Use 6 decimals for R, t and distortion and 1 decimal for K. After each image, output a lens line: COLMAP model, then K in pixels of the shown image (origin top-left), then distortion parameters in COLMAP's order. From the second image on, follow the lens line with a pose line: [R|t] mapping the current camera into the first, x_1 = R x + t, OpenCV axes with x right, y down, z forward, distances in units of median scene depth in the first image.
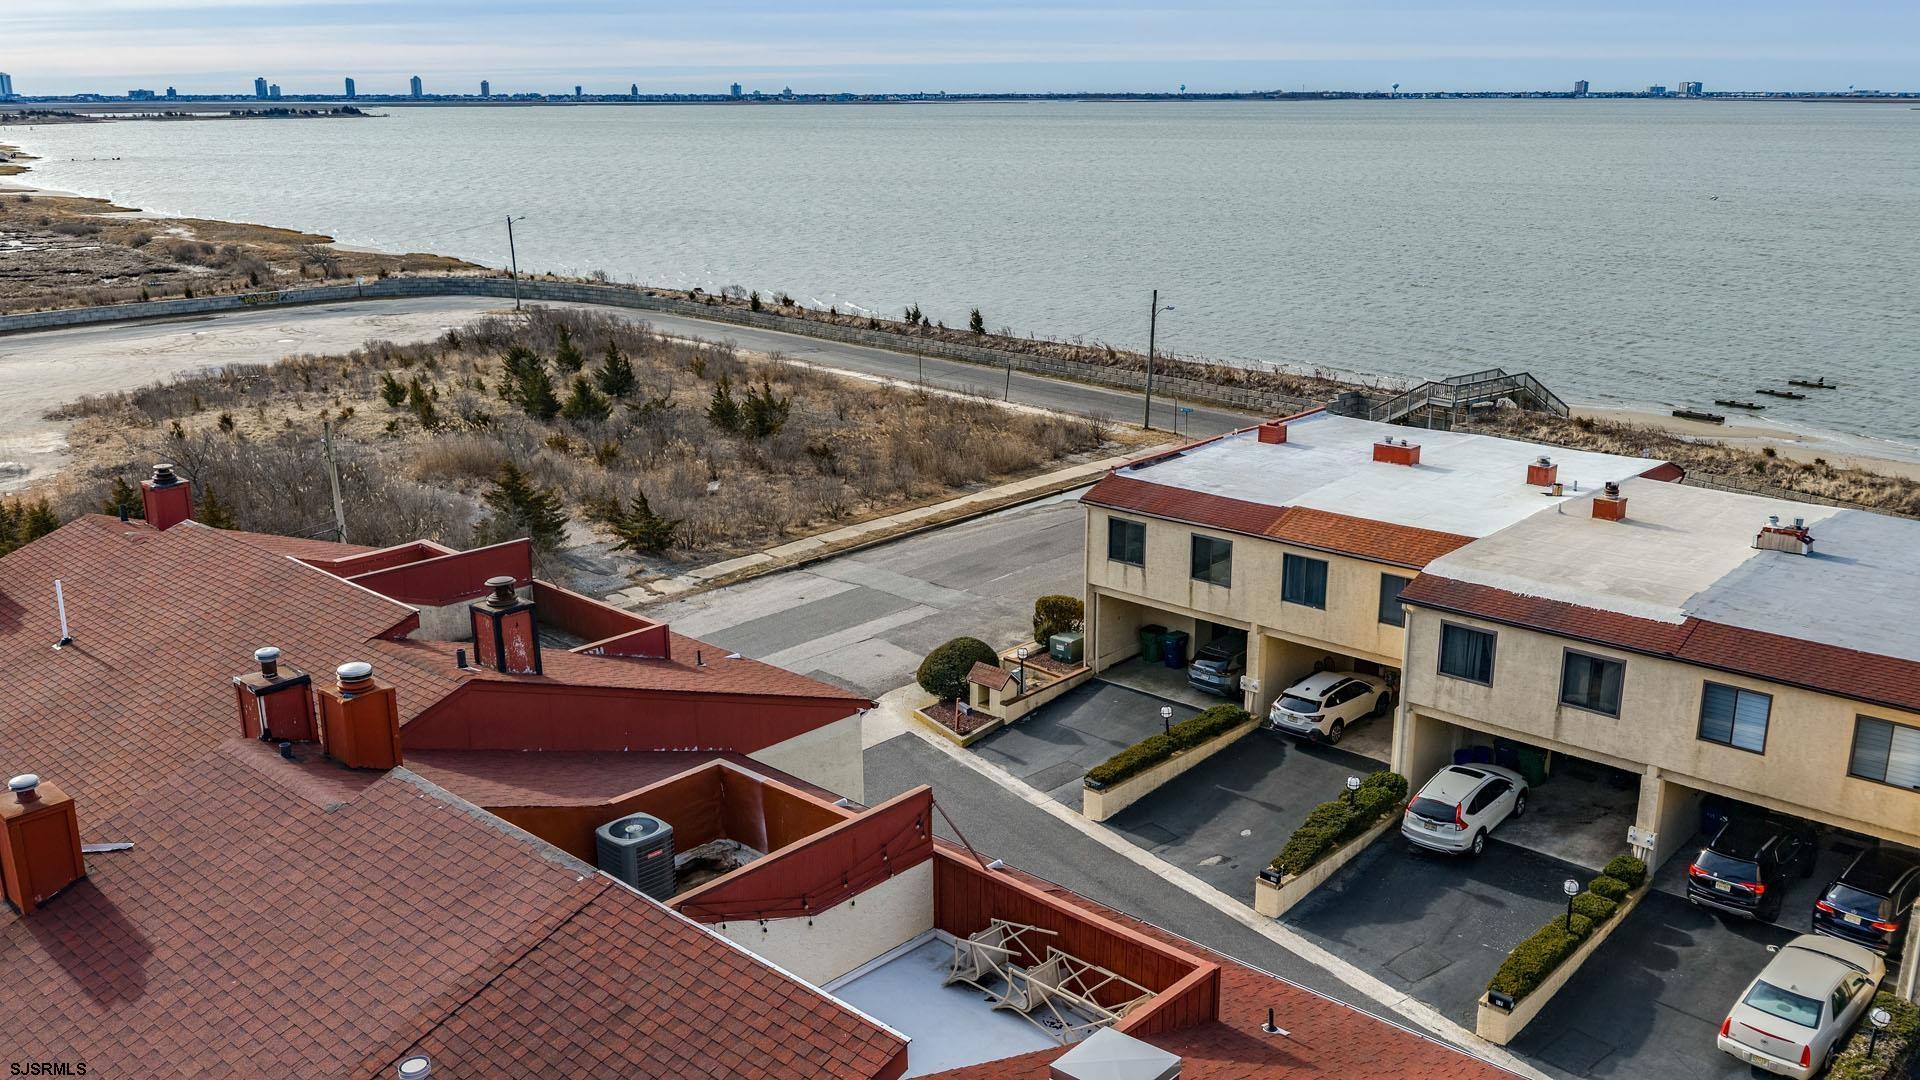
lens RADIAL K [[1582.3, 0, 955.2], [0, 1582.3, 541.7], [0, 0, 1]] dist [0.023424, -0.055290]
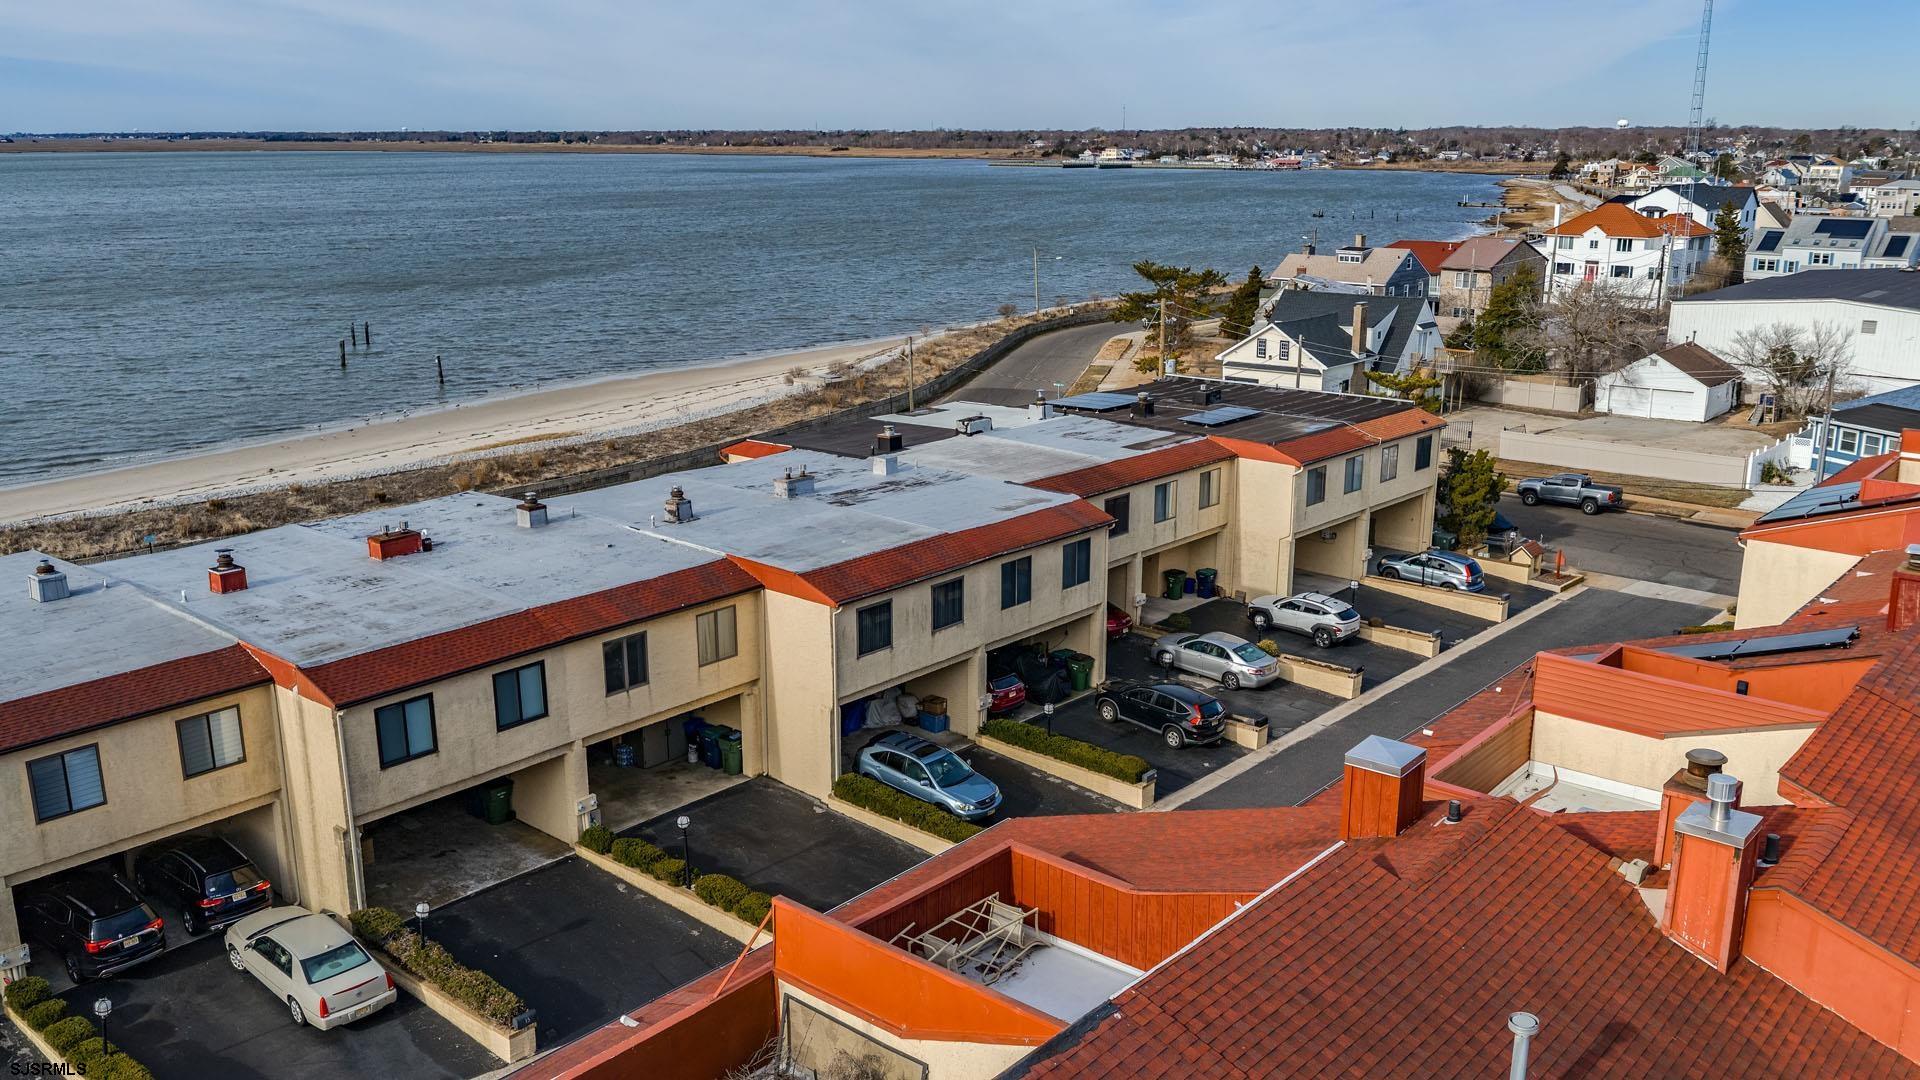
lens RADIAL K [[1582.3, 0, 970.9], [0, 1582.3, 546.7], [0, 0, 1]] dist [0.023424, -0.055290]
pose [[-0.046286, -0.245669, 0.968248, -0.338205], [0.267887, 0.930730, 0.248955, -0.090712], [-0.962338, 0.270904, 0.022732, 0.326038]]
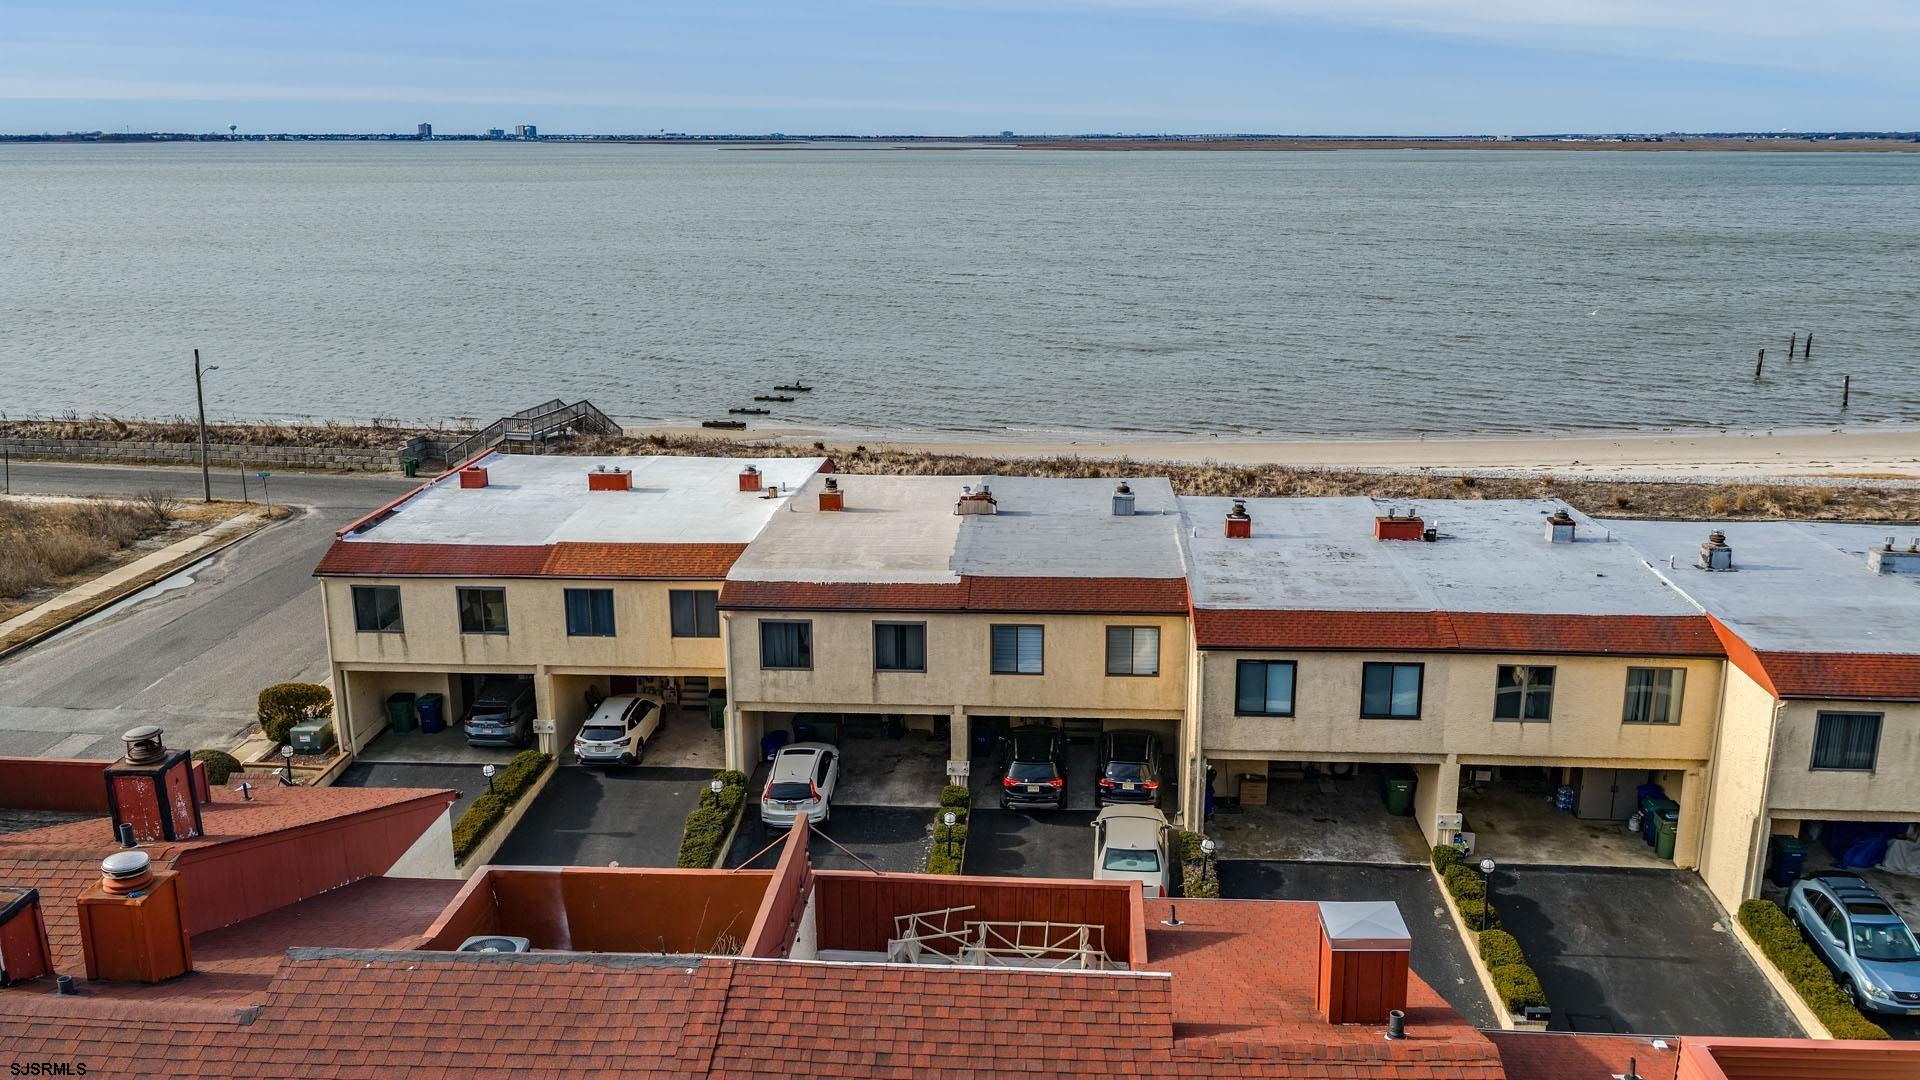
lens RADIAL K [[1582.3, 0, 960.1], [0, 1582.3, 545.4], [0, 0, 1]] dist [0.023424, -0.055290]
pose [[0.778998, -0.153339, 0.607988, -0.210327], [0.167199, 0.985327, 0.034279, -0.012986], [-0.604324, 0.074952, 0.793206, 0.048024]]
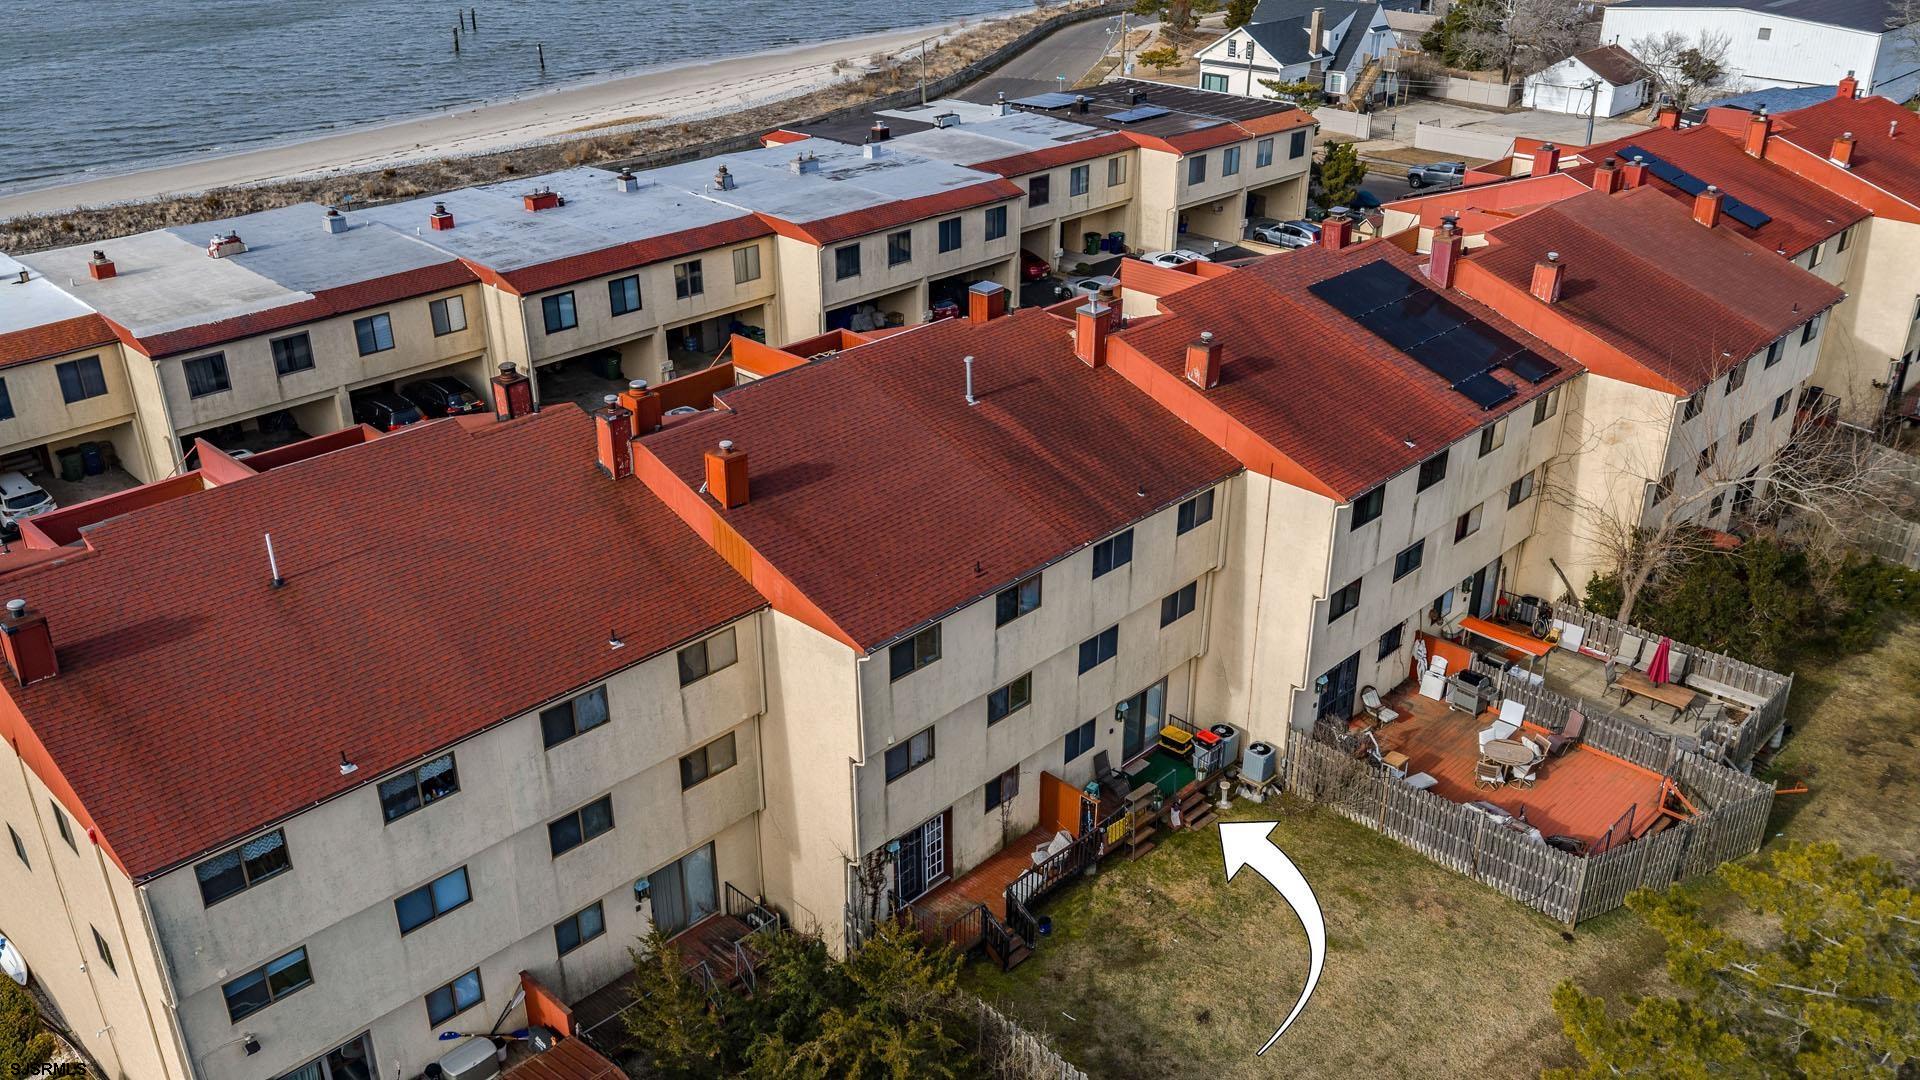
lens RADIAL K [[1582.3, 0, 962.4], [0, 1582.3, 554.8], [0, 0, 1]] dist [0.023424, -0.055290]
pose [[0.016542, -0.437198, 0.899213, -0.891392], [0.268597, 0.868222, 0.417189, -0.176571], [-0.963111, 0.234625, 0.131792, 0.177948]]
